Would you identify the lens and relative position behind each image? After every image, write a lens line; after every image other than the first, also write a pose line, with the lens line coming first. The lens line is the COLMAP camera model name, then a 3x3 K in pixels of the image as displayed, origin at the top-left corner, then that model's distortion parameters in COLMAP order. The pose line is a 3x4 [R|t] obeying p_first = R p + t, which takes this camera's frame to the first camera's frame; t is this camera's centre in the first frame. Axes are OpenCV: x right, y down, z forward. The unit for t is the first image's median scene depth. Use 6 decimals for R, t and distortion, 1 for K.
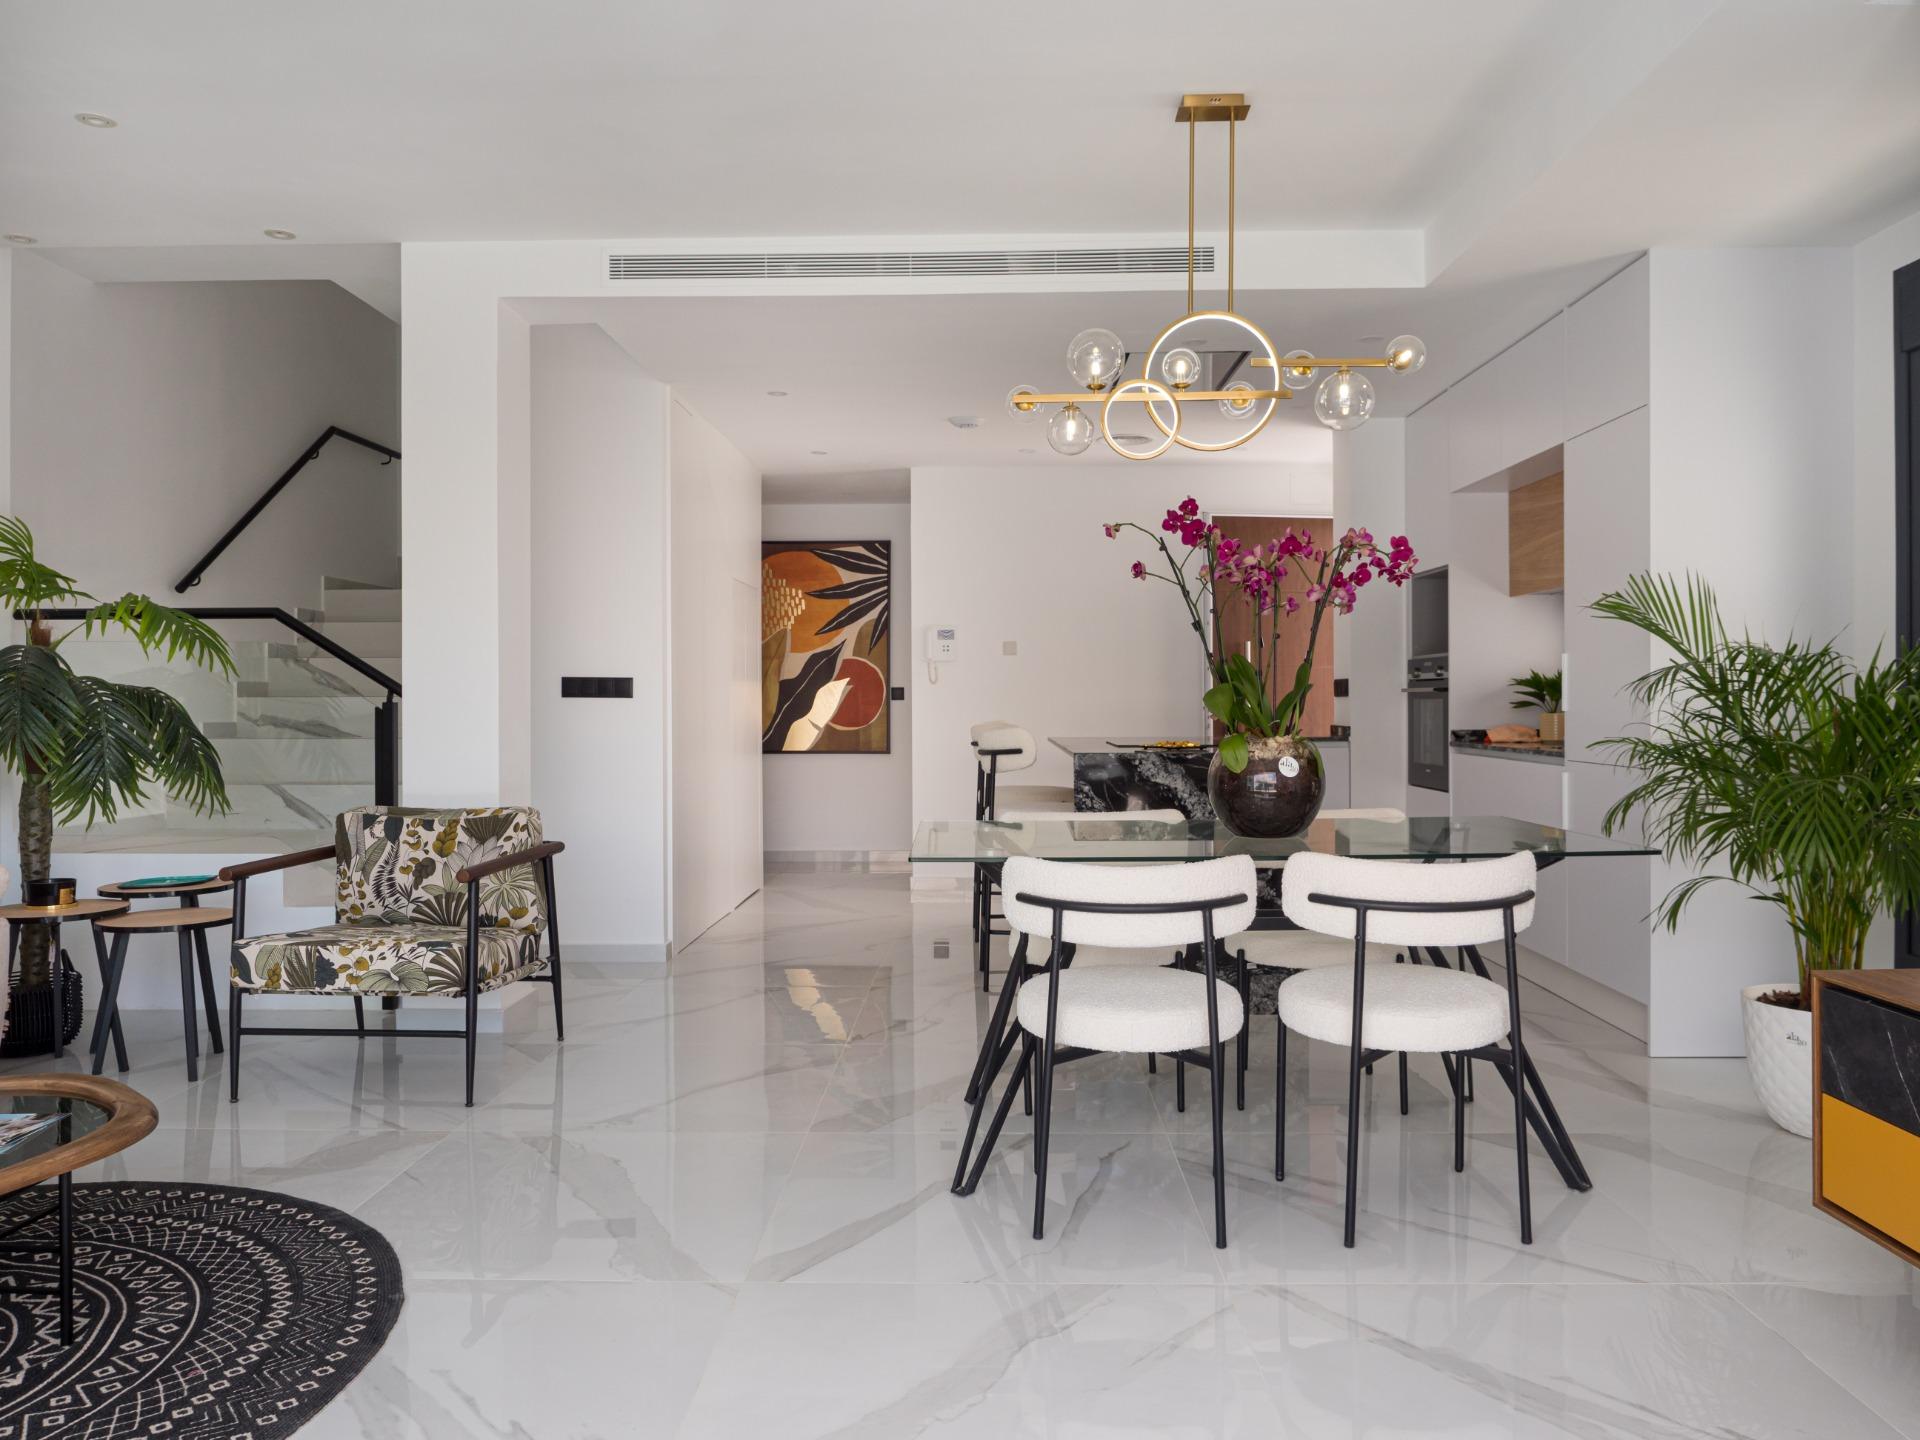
lens RADIAL K [[1368.1, 0, 967.7], [0, 1368.1, 724.5], [0, 0, 1]] dist [-0.013895, -0.000084]
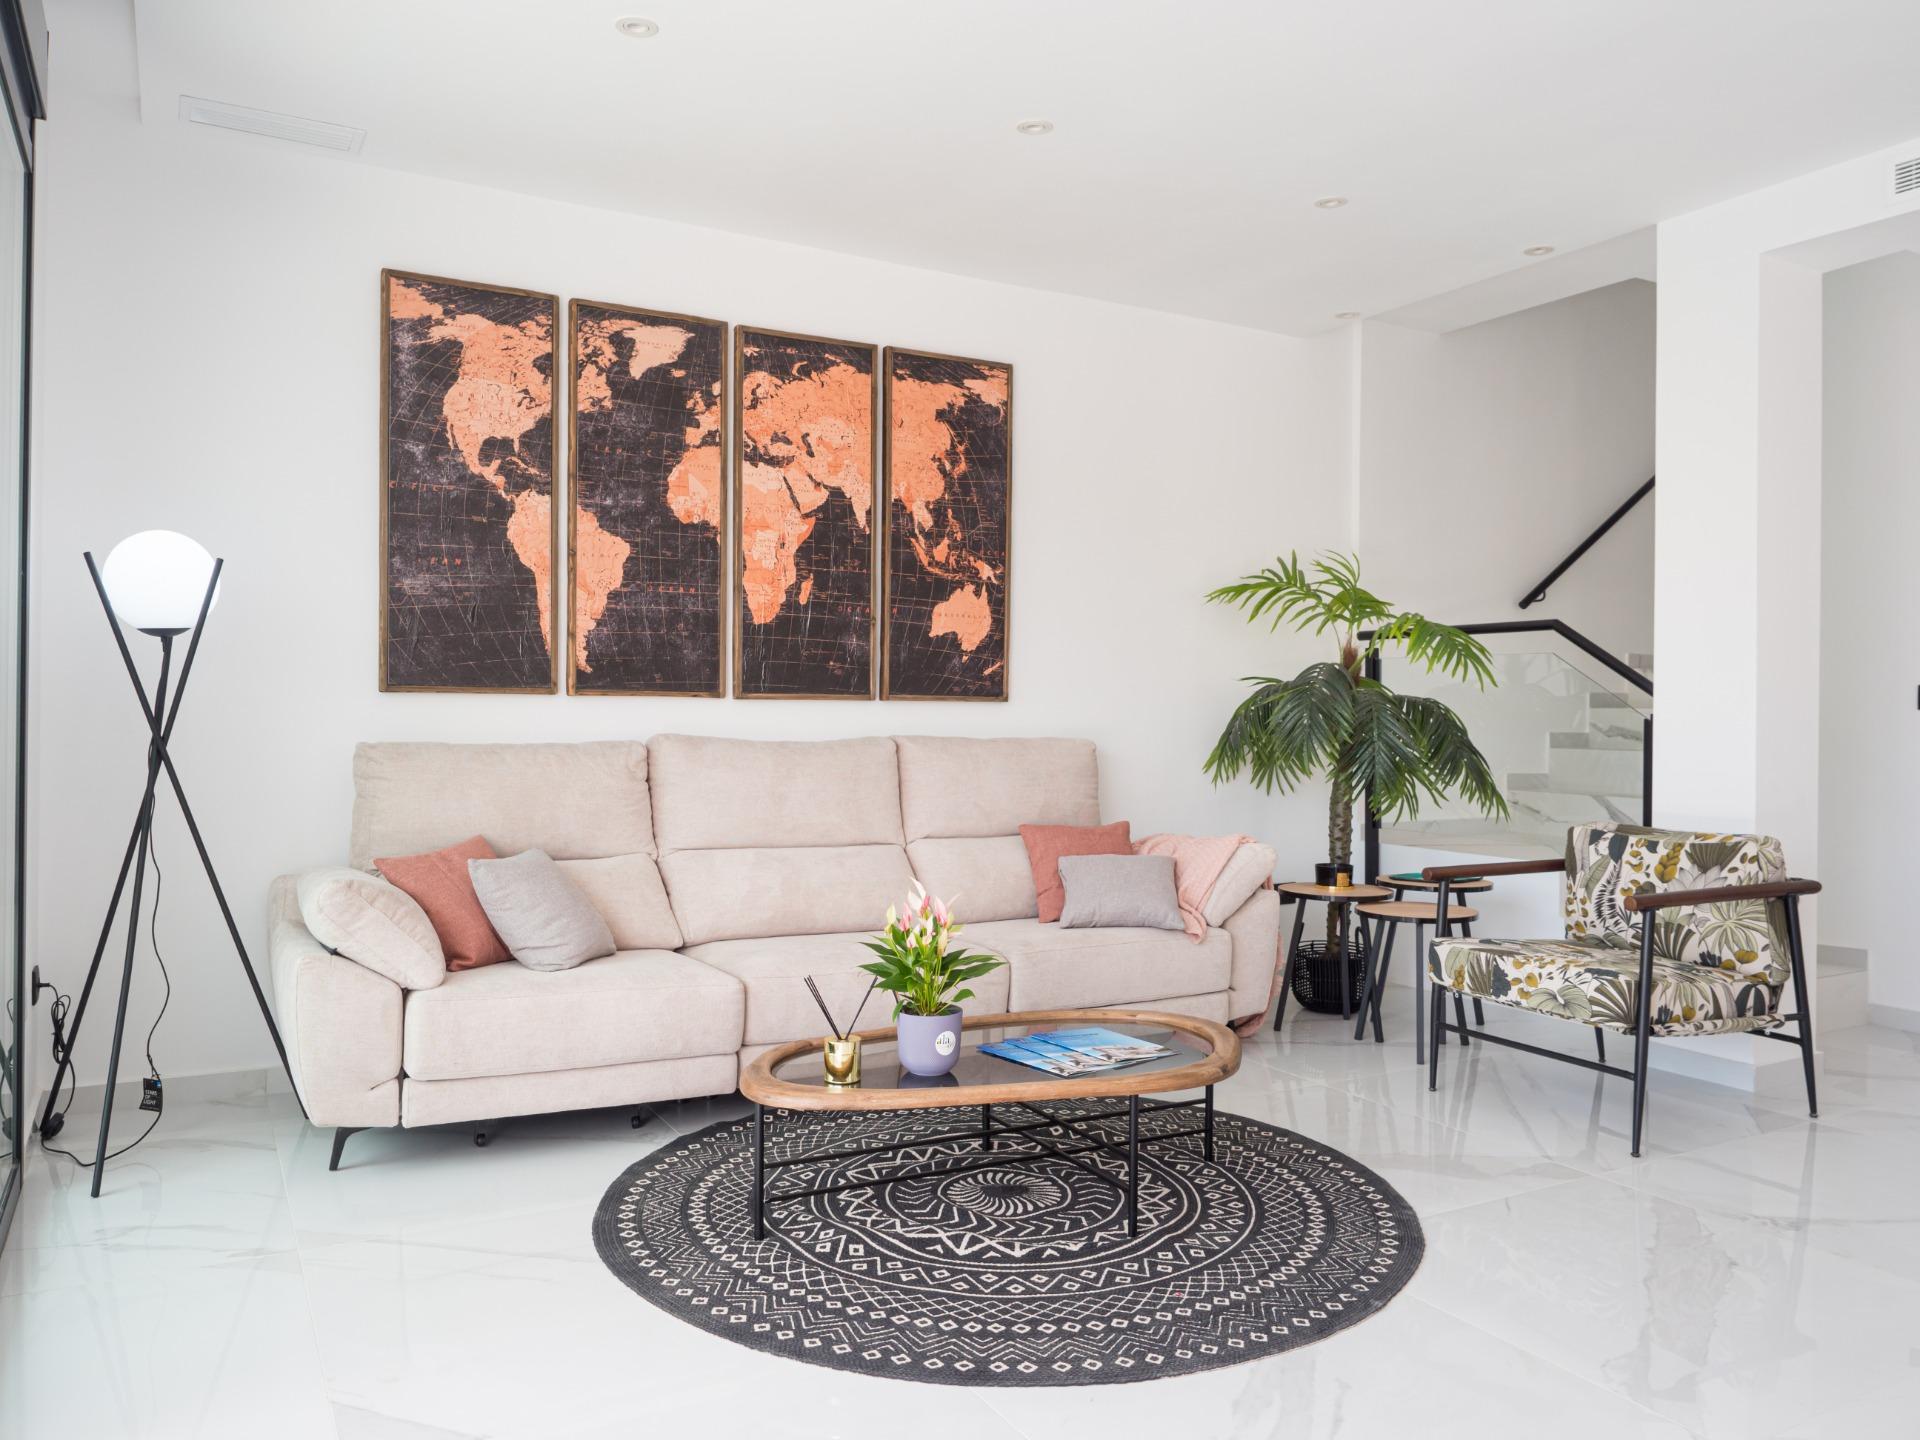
lens RADIAL K [[1368.1, 0, 947.8], [0, 1368.1, 726.2], [0, 0, 1]] dist [-0.013895, -0.000084]
pose [[0.507299, 0.014947, -0.861640, 0.183228], [-0.021007, 0.999767, 0.004976, -0.002935], [0.861514, 0.015576, 0.507495, 0.136304]]
